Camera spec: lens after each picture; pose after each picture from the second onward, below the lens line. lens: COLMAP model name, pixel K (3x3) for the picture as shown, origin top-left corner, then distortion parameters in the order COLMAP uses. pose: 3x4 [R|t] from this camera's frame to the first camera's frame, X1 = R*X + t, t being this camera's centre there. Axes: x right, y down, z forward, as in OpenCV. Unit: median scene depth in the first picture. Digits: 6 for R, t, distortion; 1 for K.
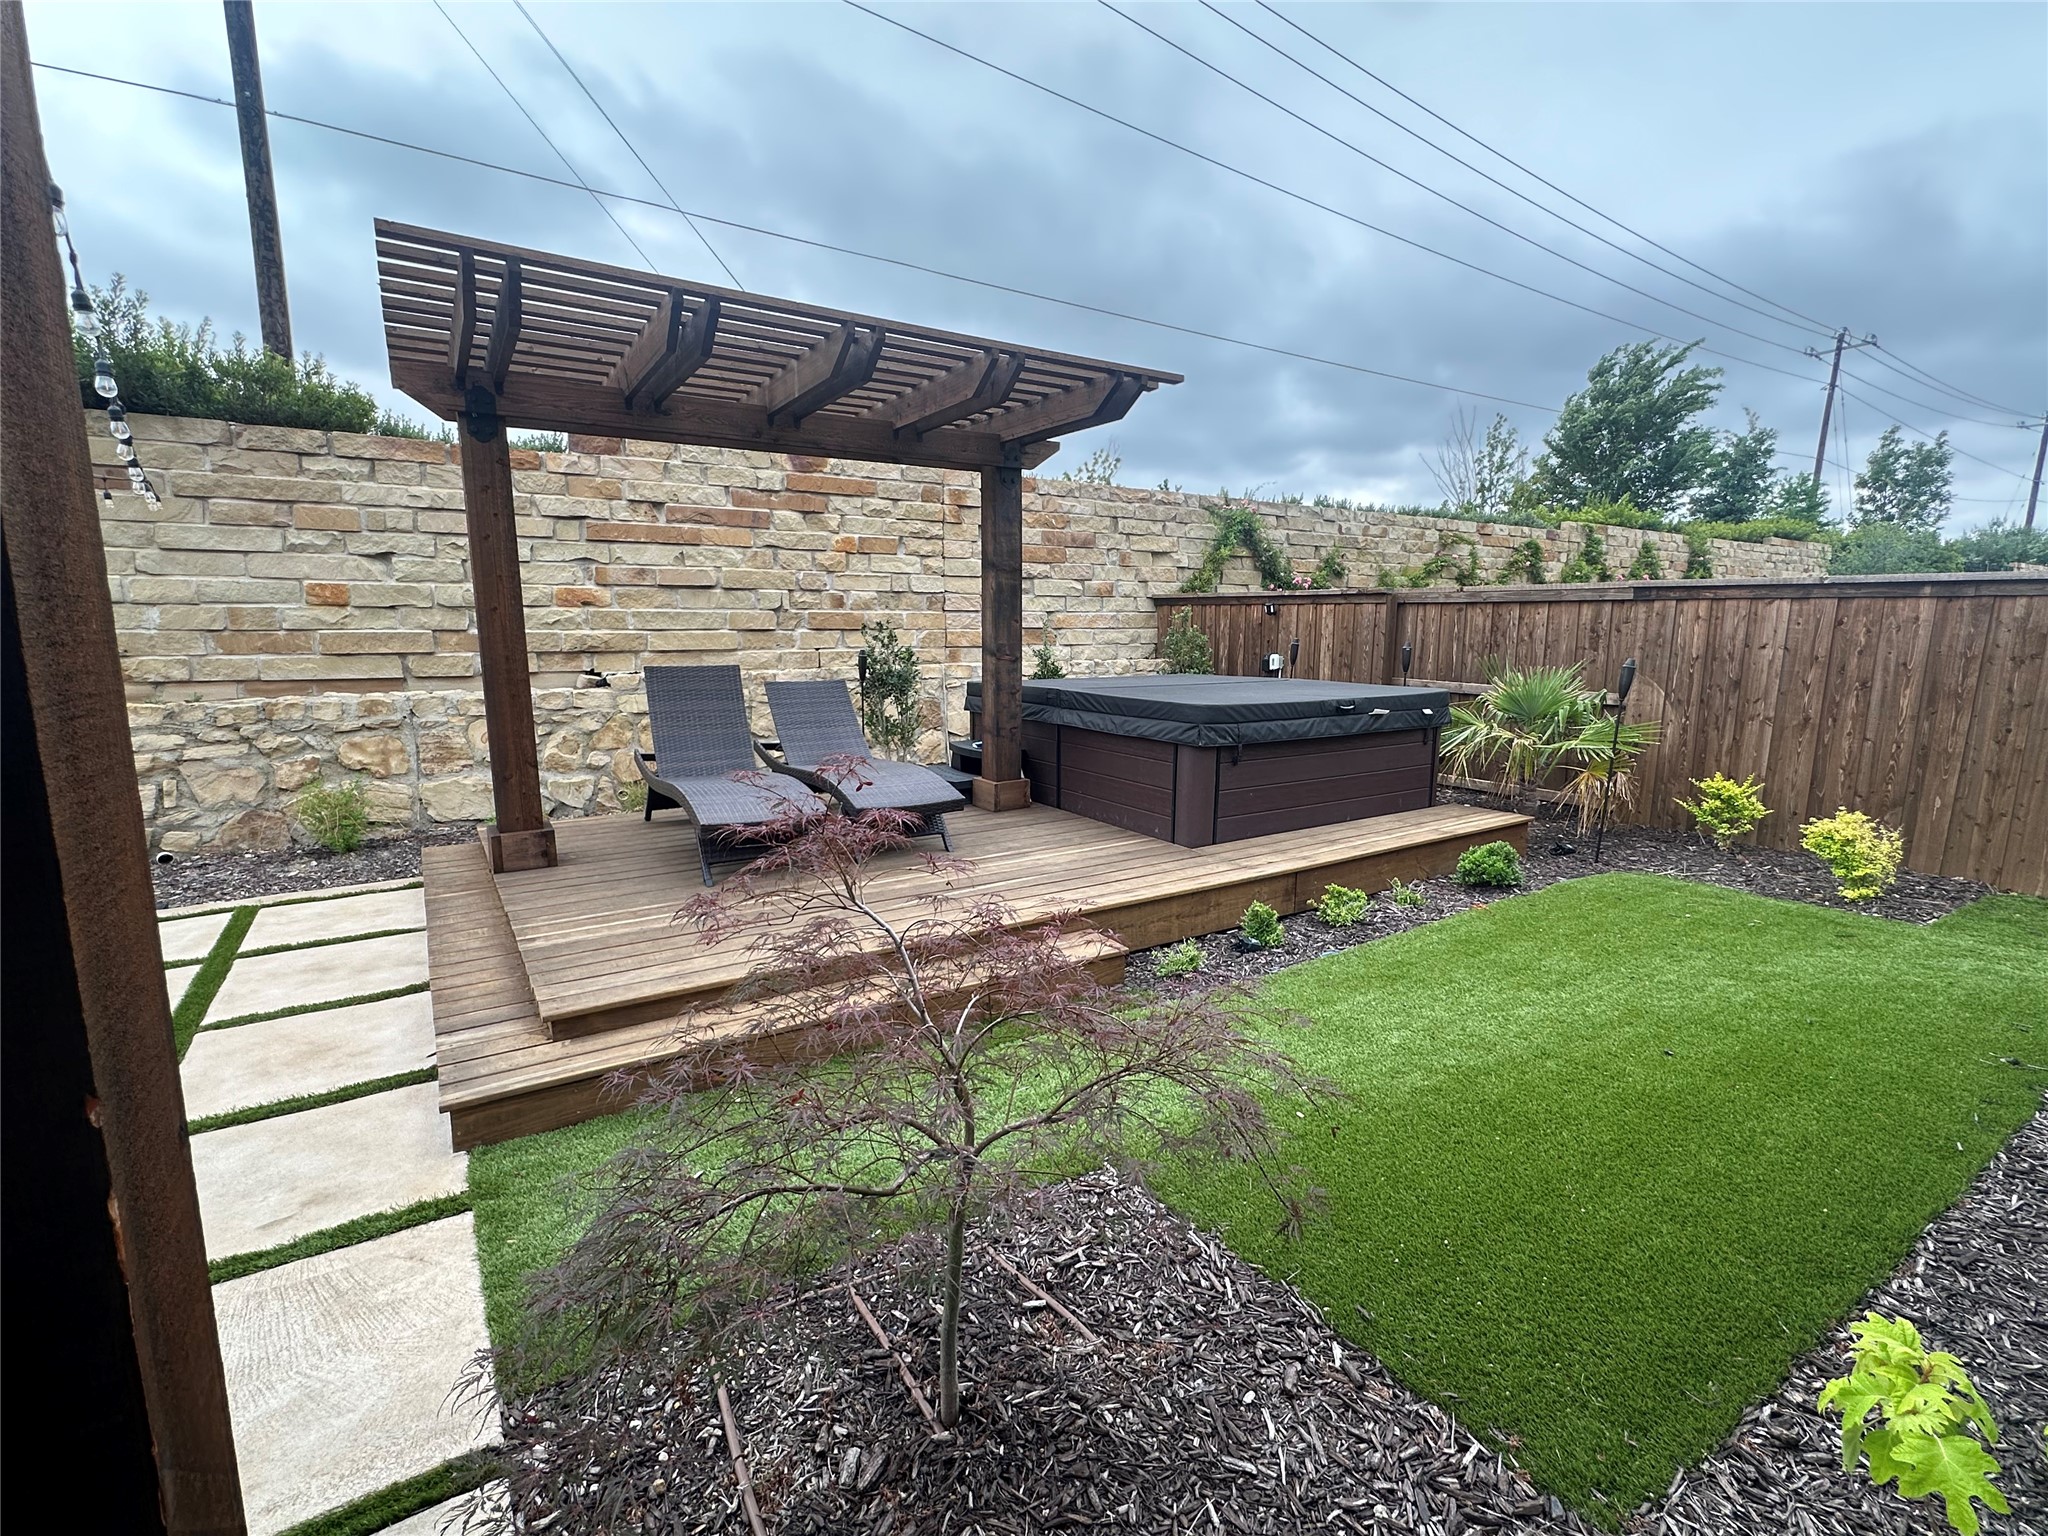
lens RADIAL K [[929.3, 0, 1024.0], [0, 929.3, 768.0], [0, 0, 1]] dist [-0.002280, -0.000355]
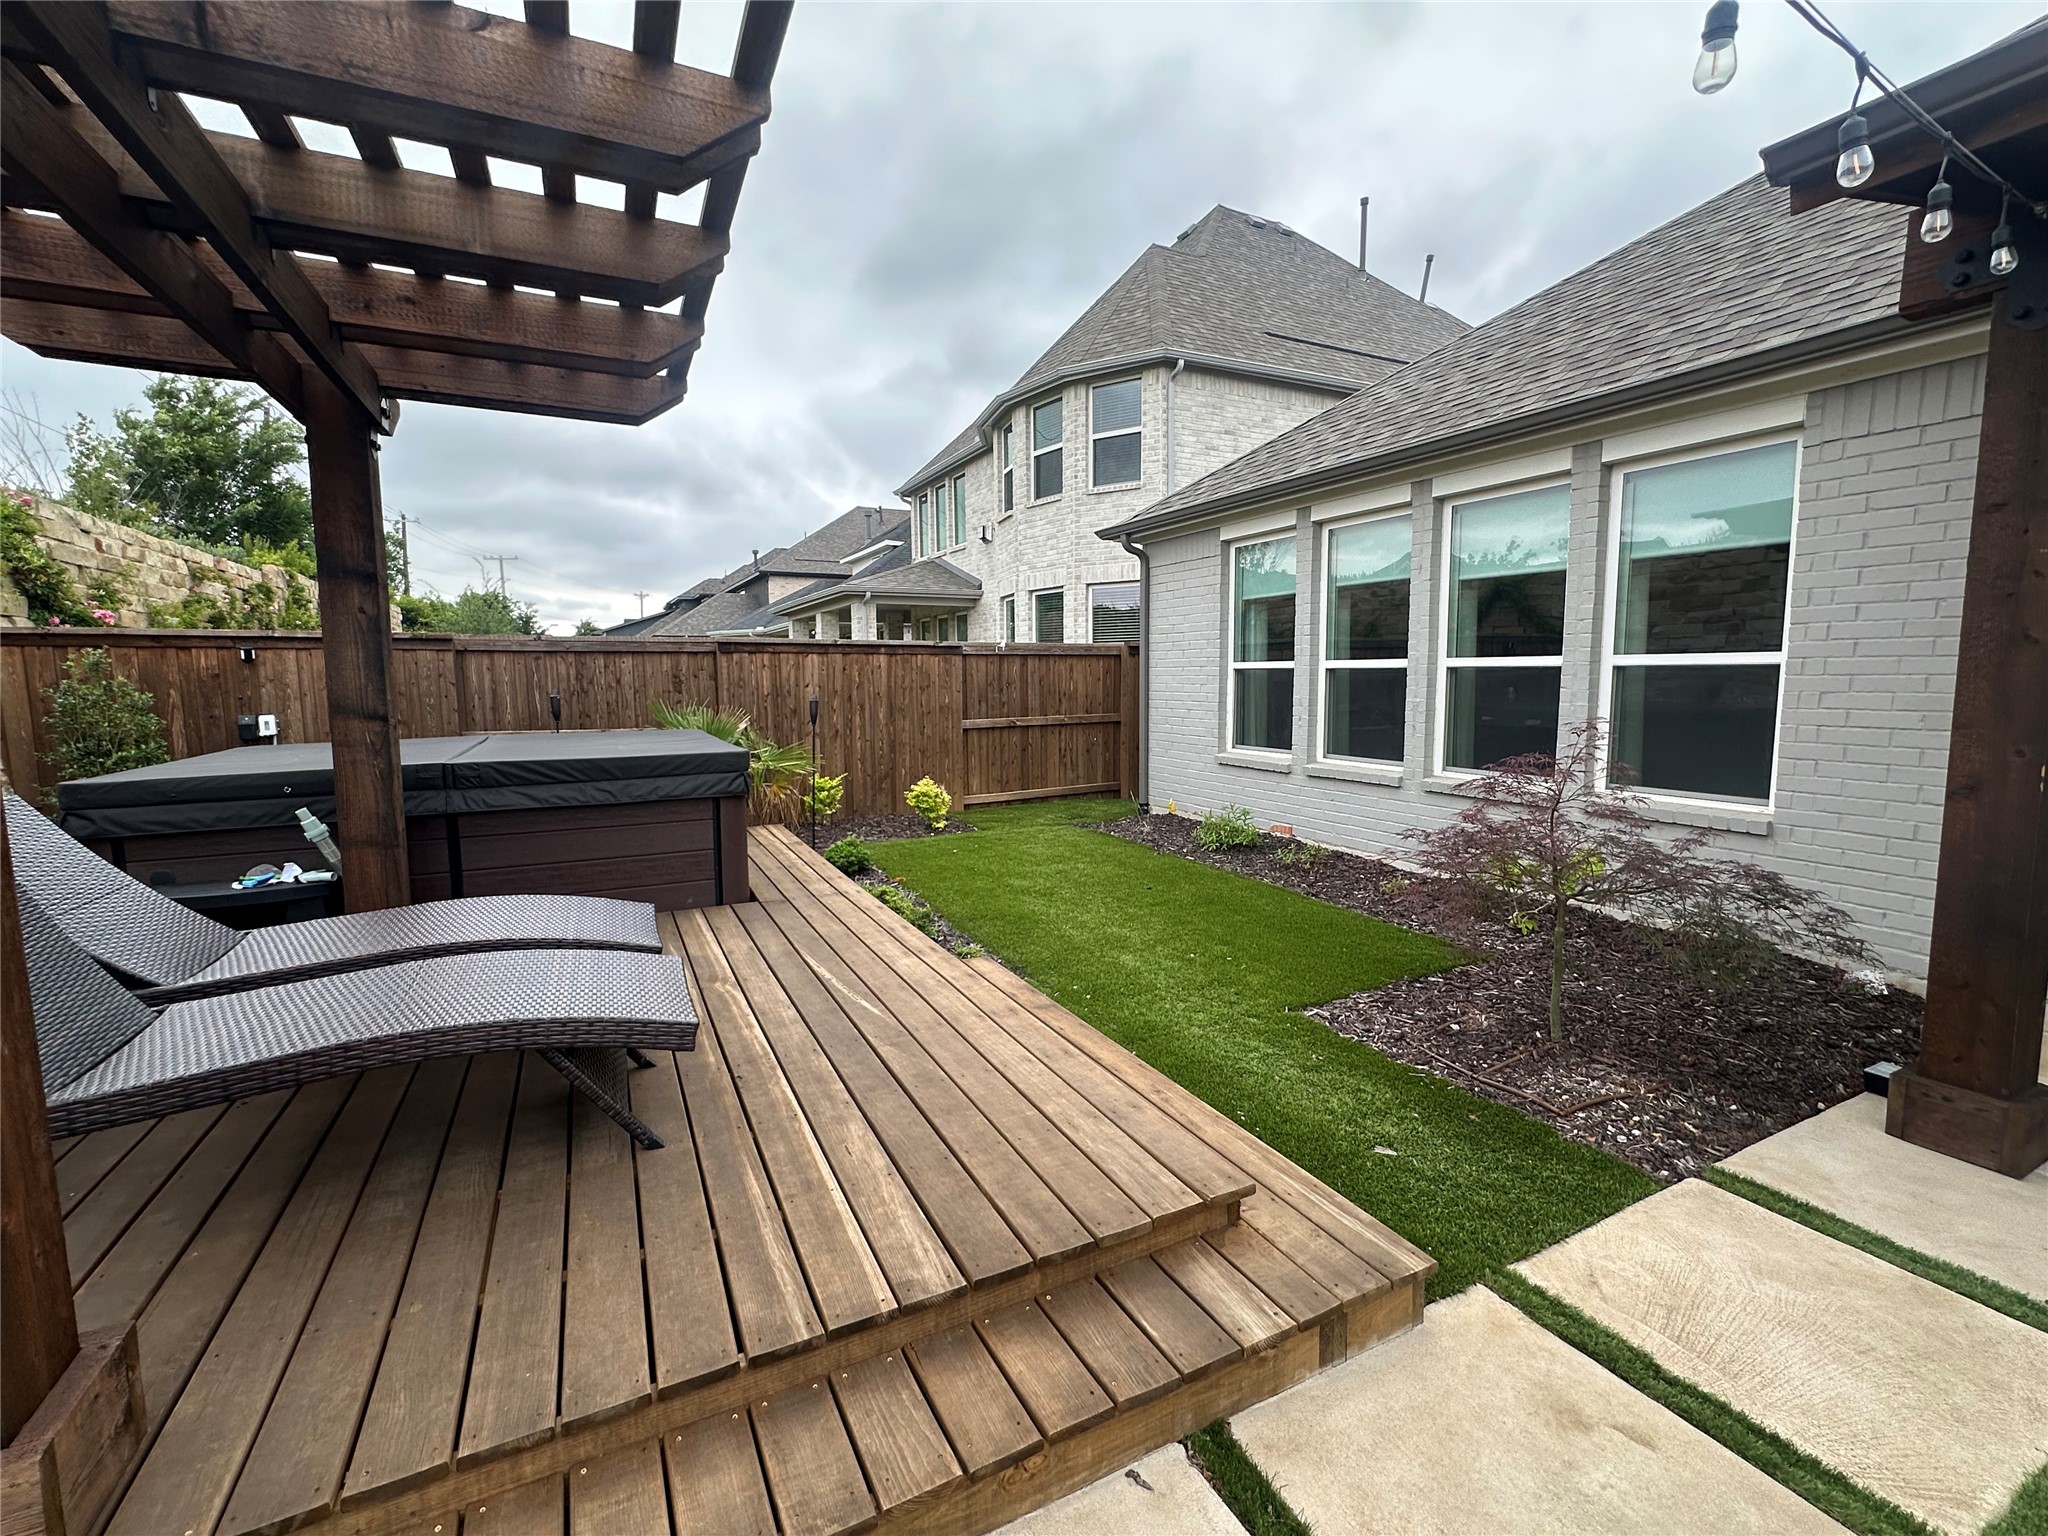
lens RADIAL K [[897.9, 0, 1024.0], [0, 897.9, 768.0], [0, 0, 1]] dist [-0.000619, -0.000038]
pose [[0.113865, -0.107654, 0.987646, -0.546931], [0.162033, 0.982814, 0.088447, -0.068177], [-0.980194, 0.149960, 0.129351, 0.469972]]
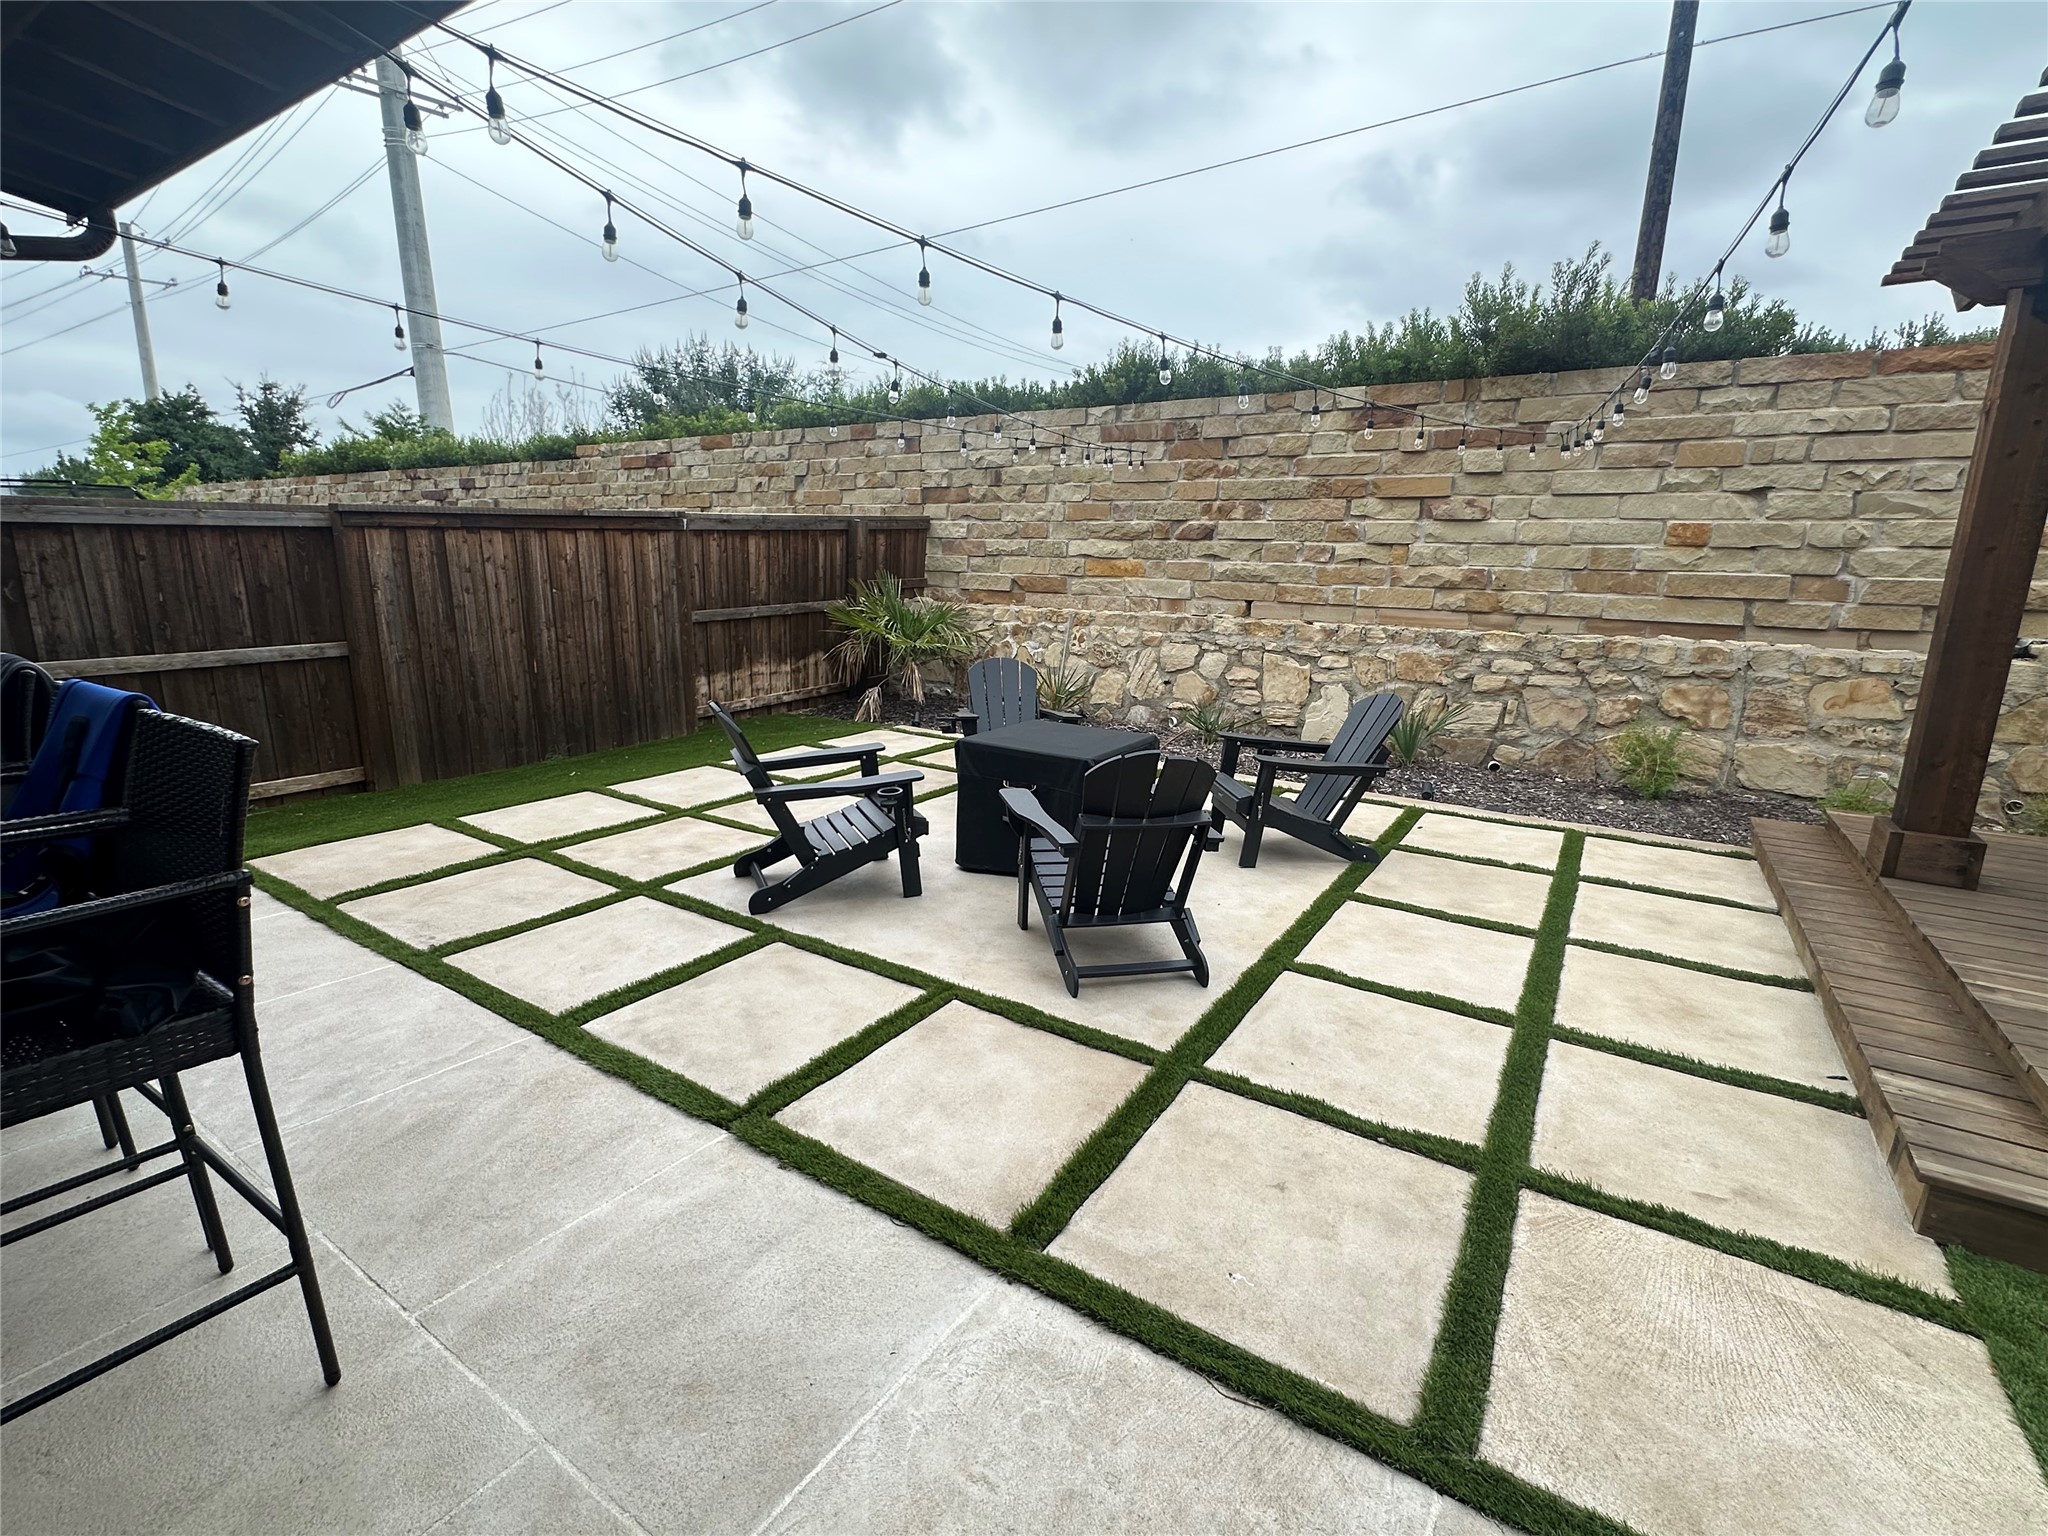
lens RADIAL K [[929.3, 0, 1024.0], [0, 929.3, 768.0], [0, 0, 1]] dist [-0.002280, -0.000355]
pose [[0.405245, 0.209970, -0.889769, -0.121121], [-0.158060, 0.974703, 0.158025, 0.007965], [0.900441, 0.076598, 0.428182, -0.026165]]
